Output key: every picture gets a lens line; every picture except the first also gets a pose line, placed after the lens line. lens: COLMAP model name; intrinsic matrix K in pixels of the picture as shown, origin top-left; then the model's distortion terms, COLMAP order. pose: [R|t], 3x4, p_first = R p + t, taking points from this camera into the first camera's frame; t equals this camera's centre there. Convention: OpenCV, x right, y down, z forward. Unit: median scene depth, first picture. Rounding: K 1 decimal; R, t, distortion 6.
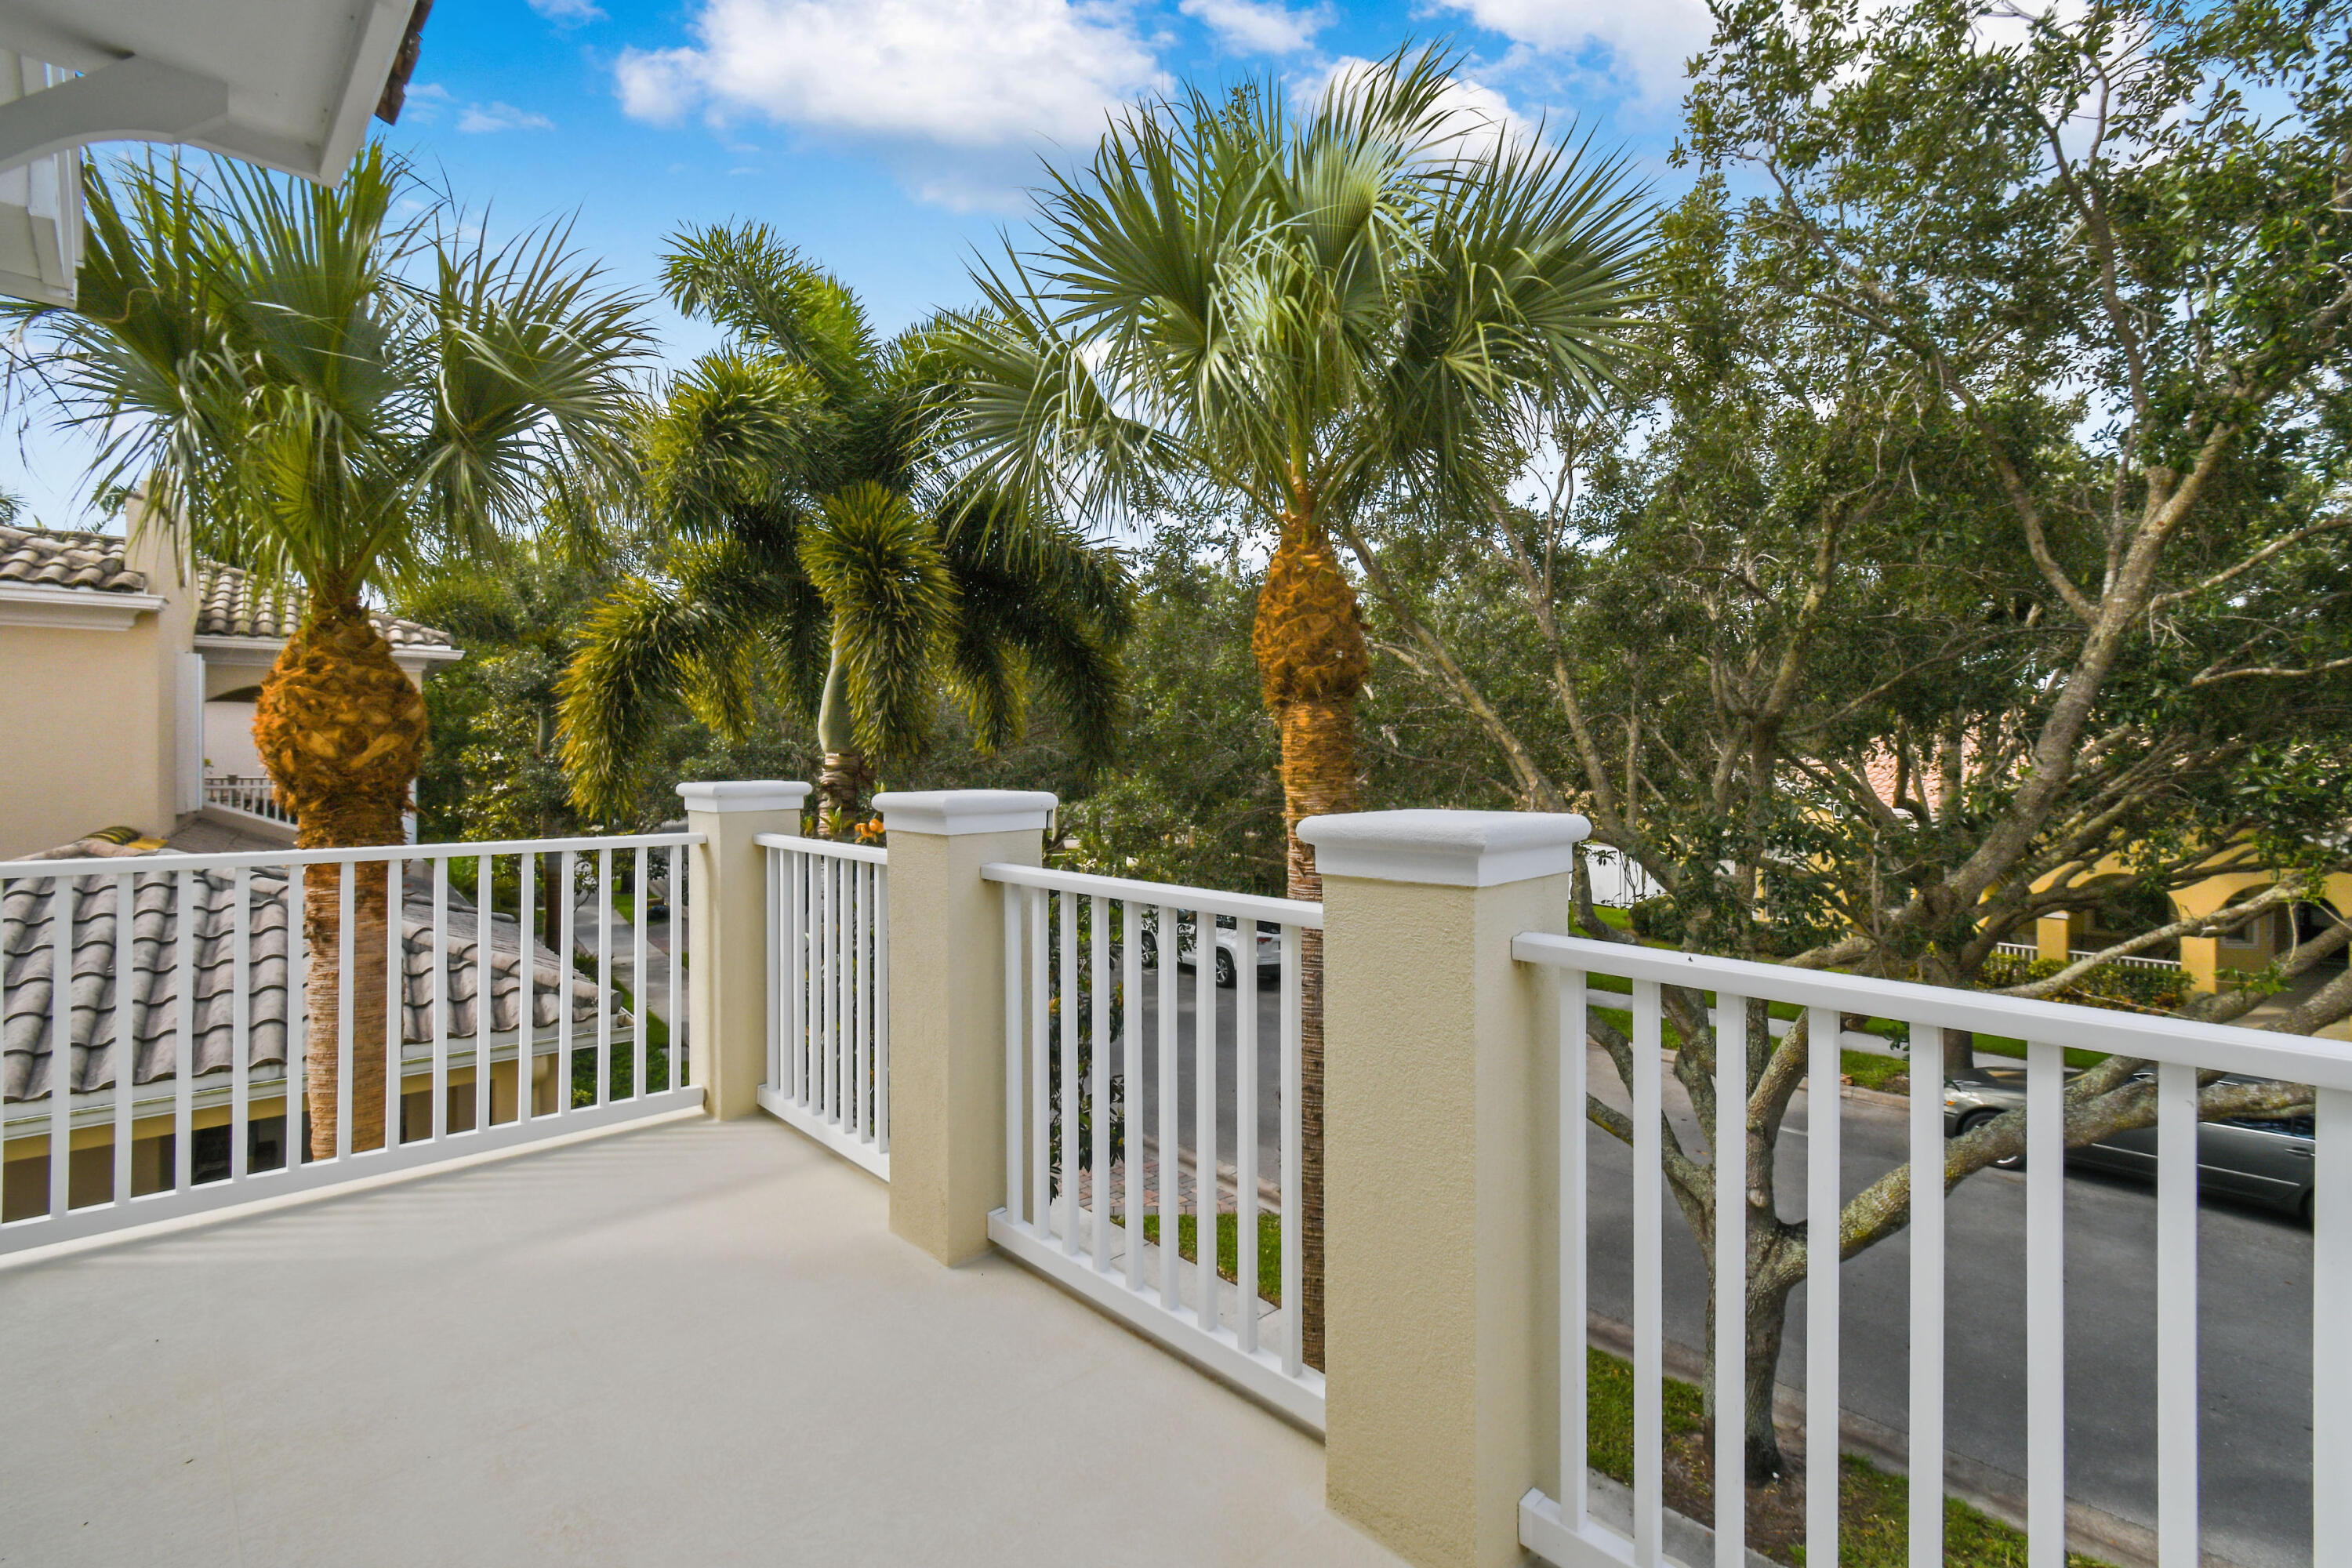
lens RADIAL K [[1088.2, 0, 1195.5], [0, 1088.2, 753.2], [0, 0, 1]] dist [-0.003777, -0.001414]
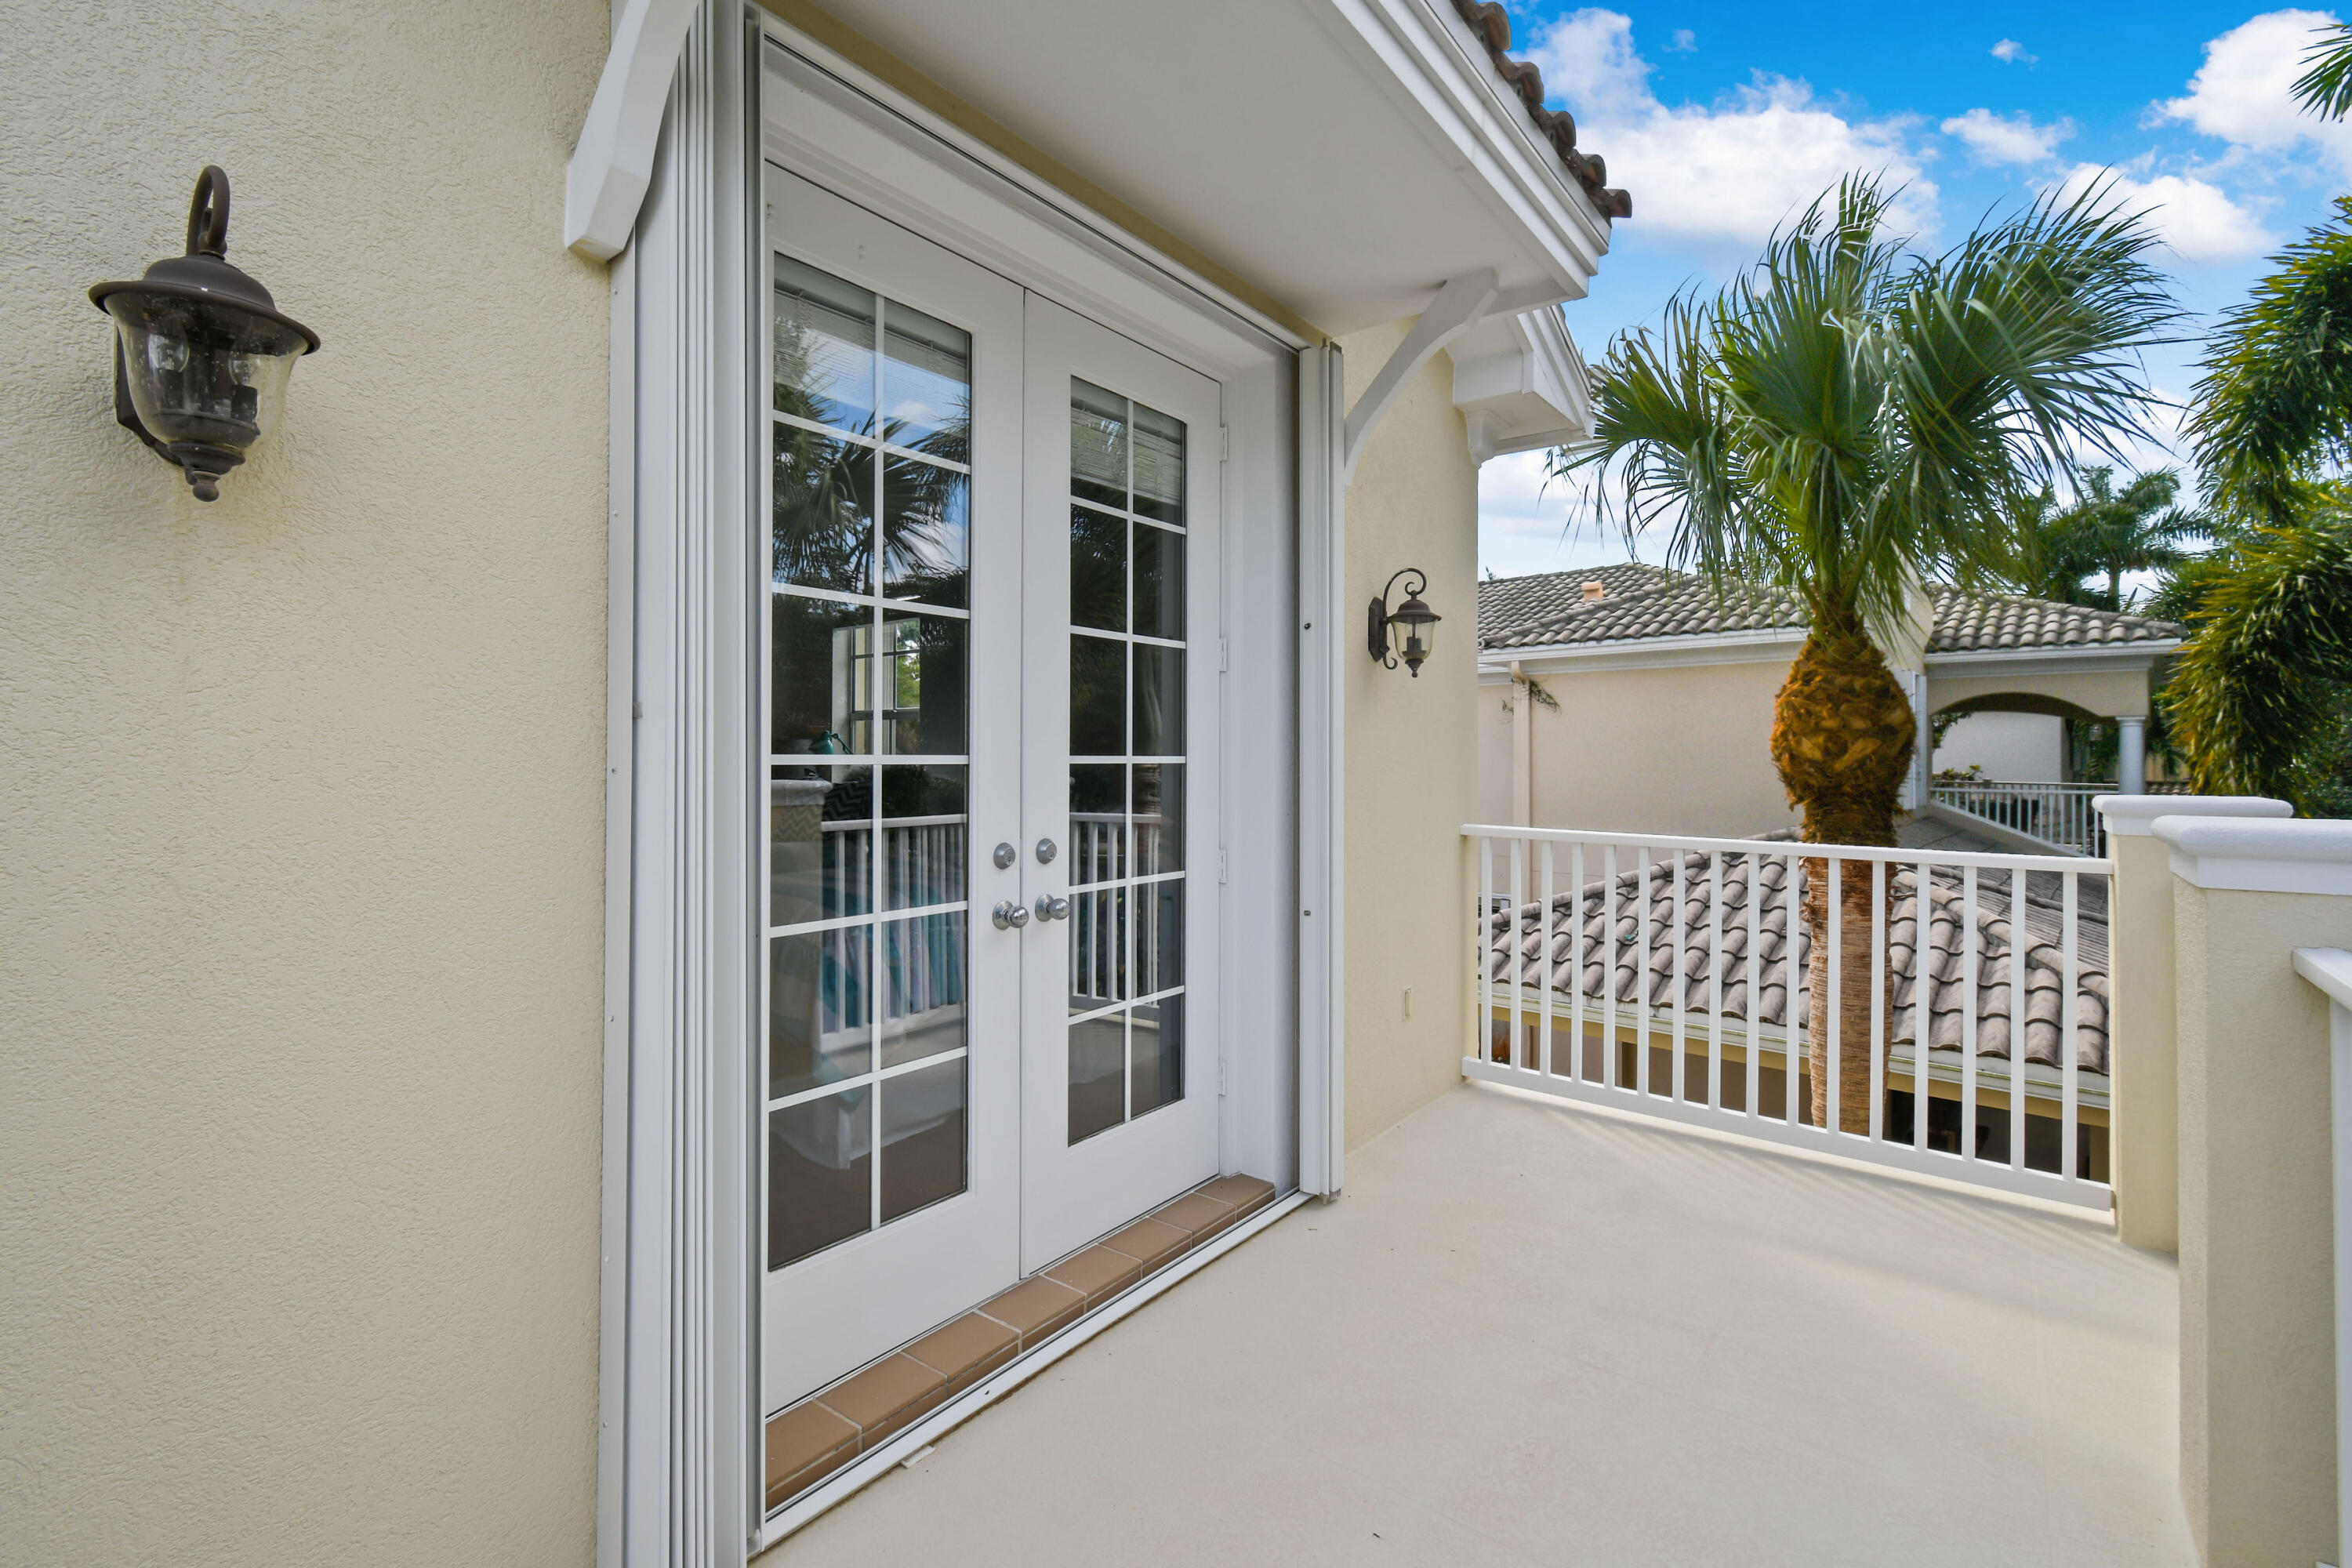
lens RADIAL K [[1088.2, 0, 1195.5], [0, 1088.2, 753.2], [0, 0, 1]] dist [-0.003777, -0.001414]
pose [[0.099985, -0.000931, -0.994989, 0.233285], [-0.007358, 0.999972, -0.001675, 0.002887], [0.994962, 0.007489, 0.099975, 0.257203]]
